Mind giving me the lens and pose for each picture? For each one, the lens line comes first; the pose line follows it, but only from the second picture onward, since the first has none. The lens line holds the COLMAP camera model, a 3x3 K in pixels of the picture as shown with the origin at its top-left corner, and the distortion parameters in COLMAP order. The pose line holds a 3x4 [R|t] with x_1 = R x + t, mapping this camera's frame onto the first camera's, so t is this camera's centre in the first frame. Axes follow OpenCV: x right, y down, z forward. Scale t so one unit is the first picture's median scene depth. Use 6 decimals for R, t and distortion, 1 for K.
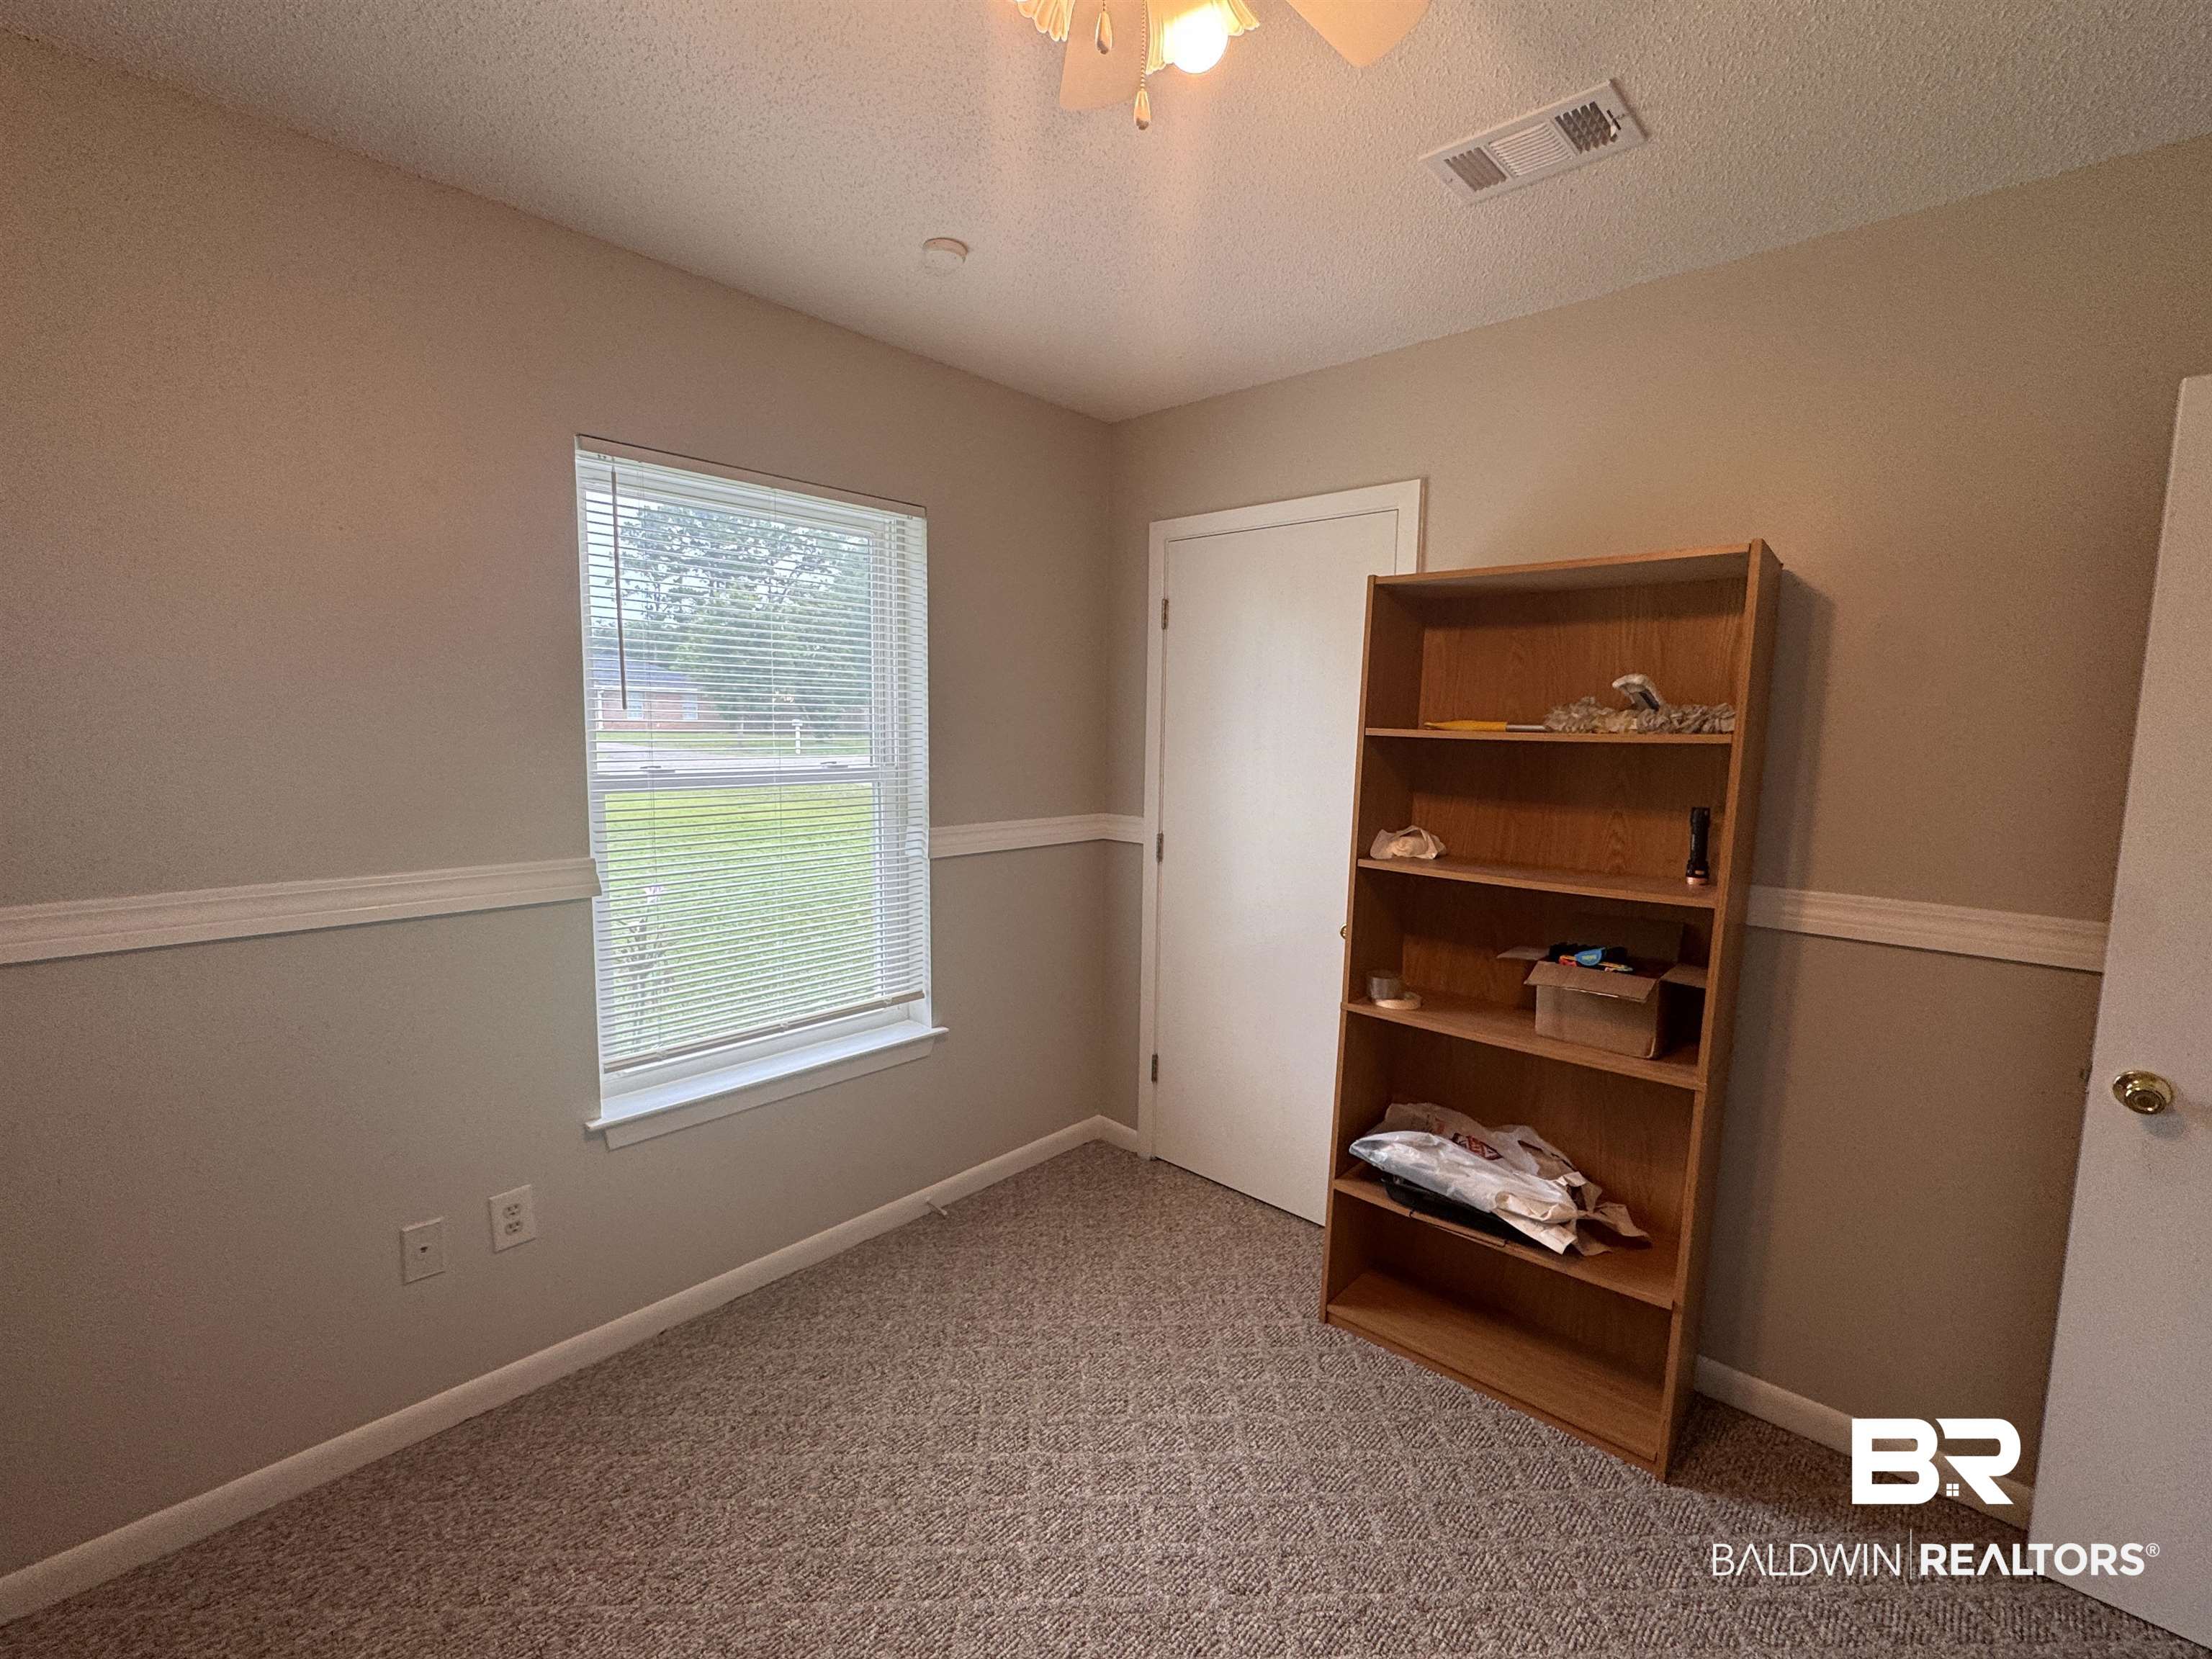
lens RADIAL K [[957.9, 0, 1122.1], [0, 957.9, 839.4], [0, 0, 1]] dist [-0.001586, 0.000891]
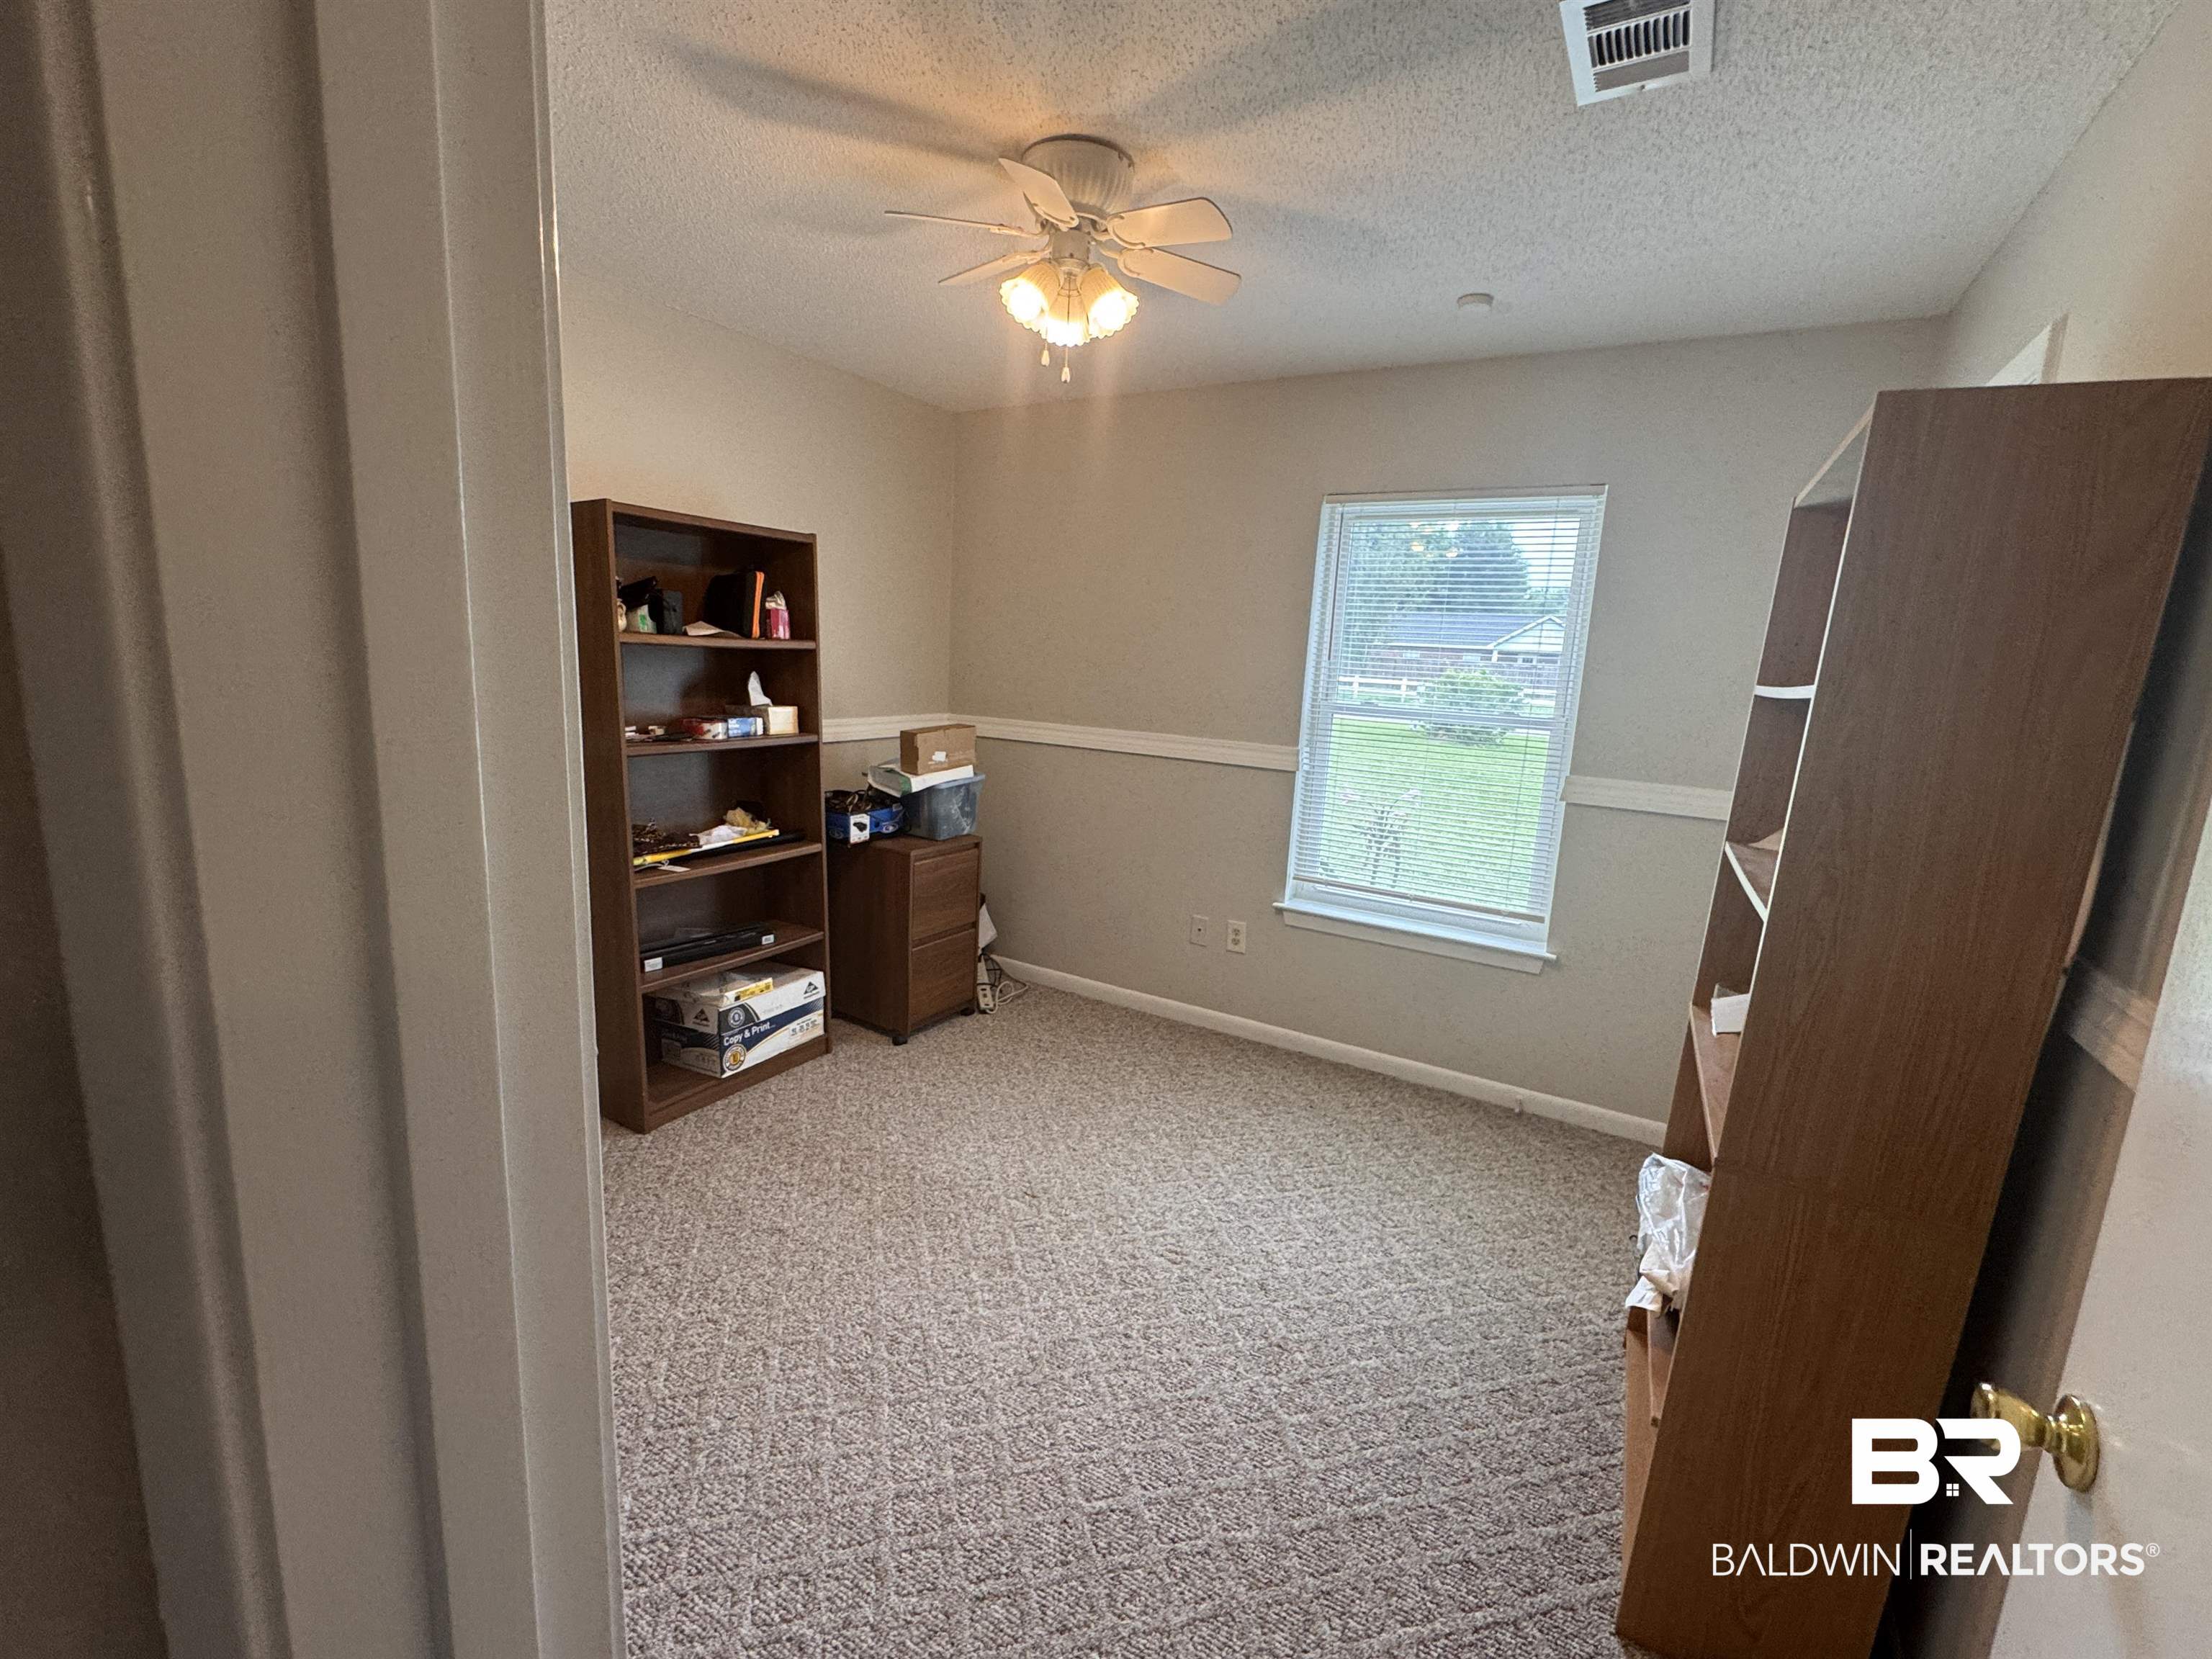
lens RADIAL K [[957.9, 0, 1093.7], [0, 957.9, 835.1], [0, 0, 1]] dist [-0.001586, 0.000891]
pose [[0.217063, 0.185390, -0.958391, 1.004143], [-0.171220, 0.973810, 0.149593, -0.020038], [0.961024, 0.131625, 0.243121, 0.261199]]
